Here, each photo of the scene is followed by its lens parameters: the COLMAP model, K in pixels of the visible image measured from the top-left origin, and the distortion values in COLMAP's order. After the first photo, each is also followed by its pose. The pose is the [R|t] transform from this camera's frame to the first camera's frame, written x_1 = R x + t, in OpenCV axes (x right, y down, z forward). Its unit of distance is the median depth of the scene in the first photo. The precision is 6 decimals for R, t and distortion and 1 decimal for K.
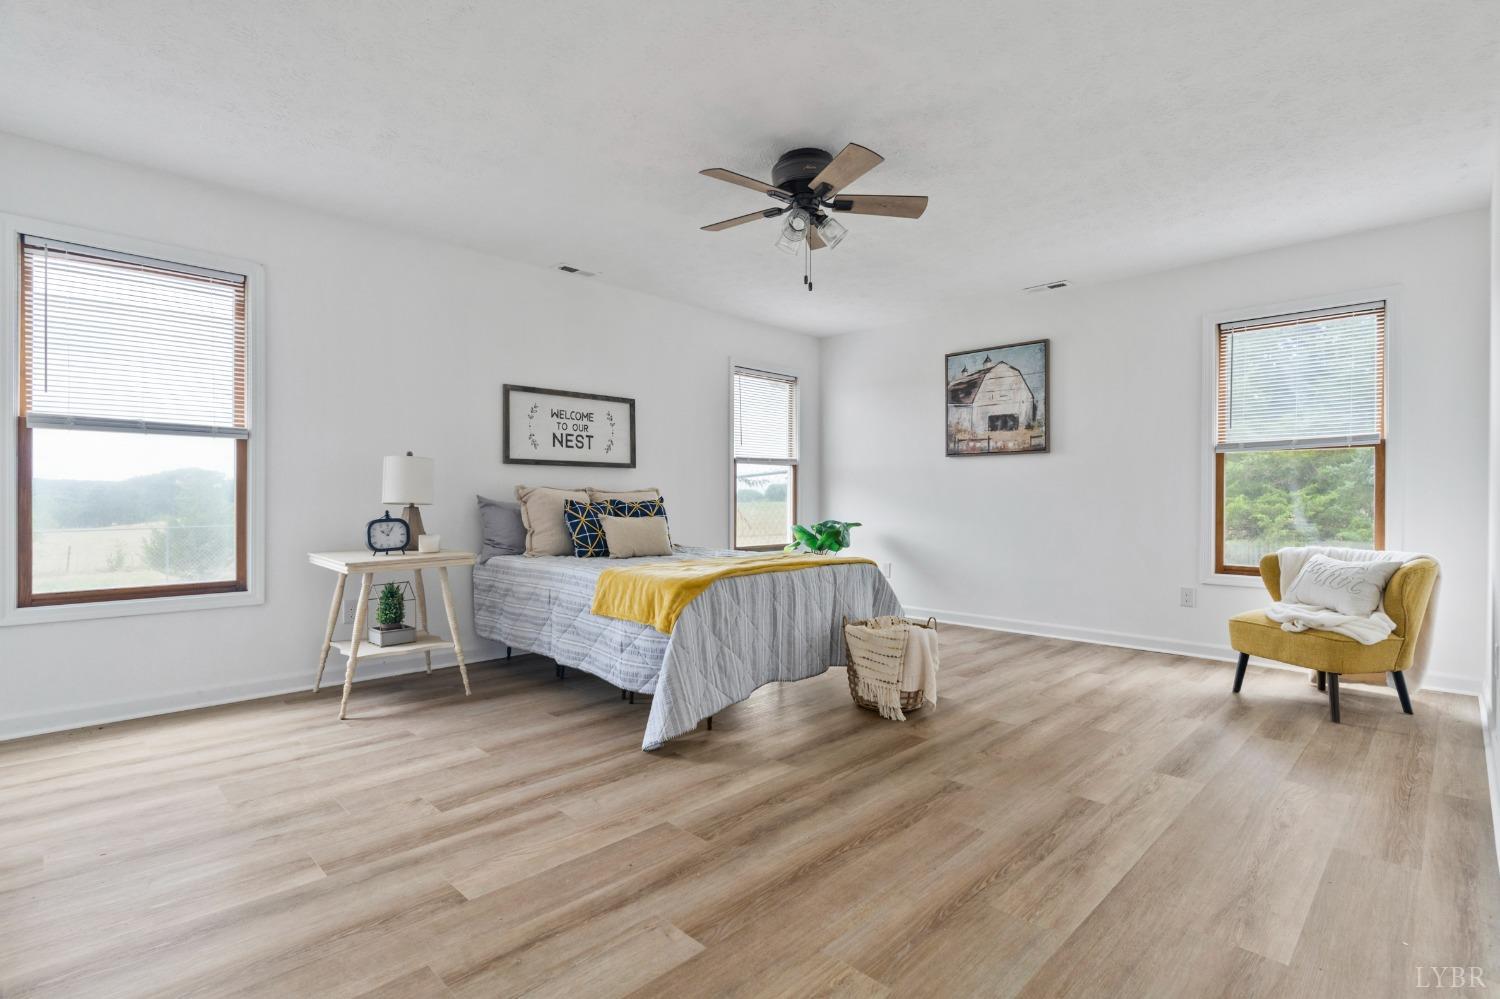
lens RADIAL K [[712.9, 0, 751.5], [0, 712.9, 499.2], [0, 0, 1]] dist [-0.000414, -0.000289]
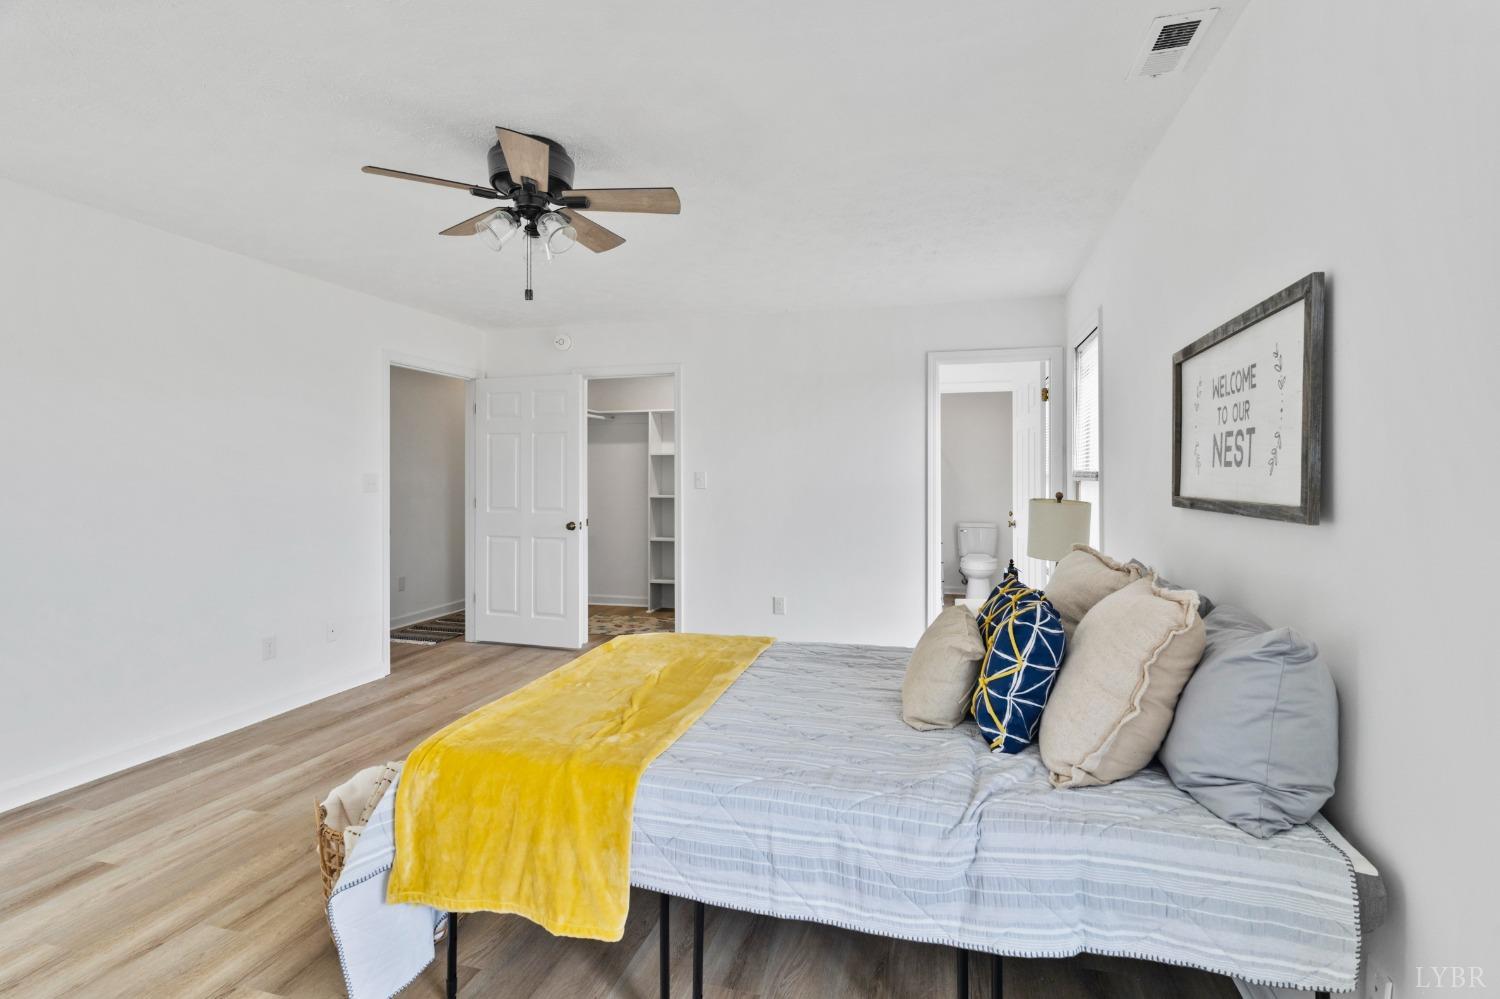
lens RADIAL K [[712.9, 0, 744.1], [0, 712.9, 494.1], [0, 0, 1]] dist [-0.000414, -0.000289]
pose [[-0.876241, 0.012940, -0.481700, 0.256670], [-0.000722, 0.999603, 0.028168, -0.108828], [0.481873, 0.025030, -0.875883, 1.904815]]
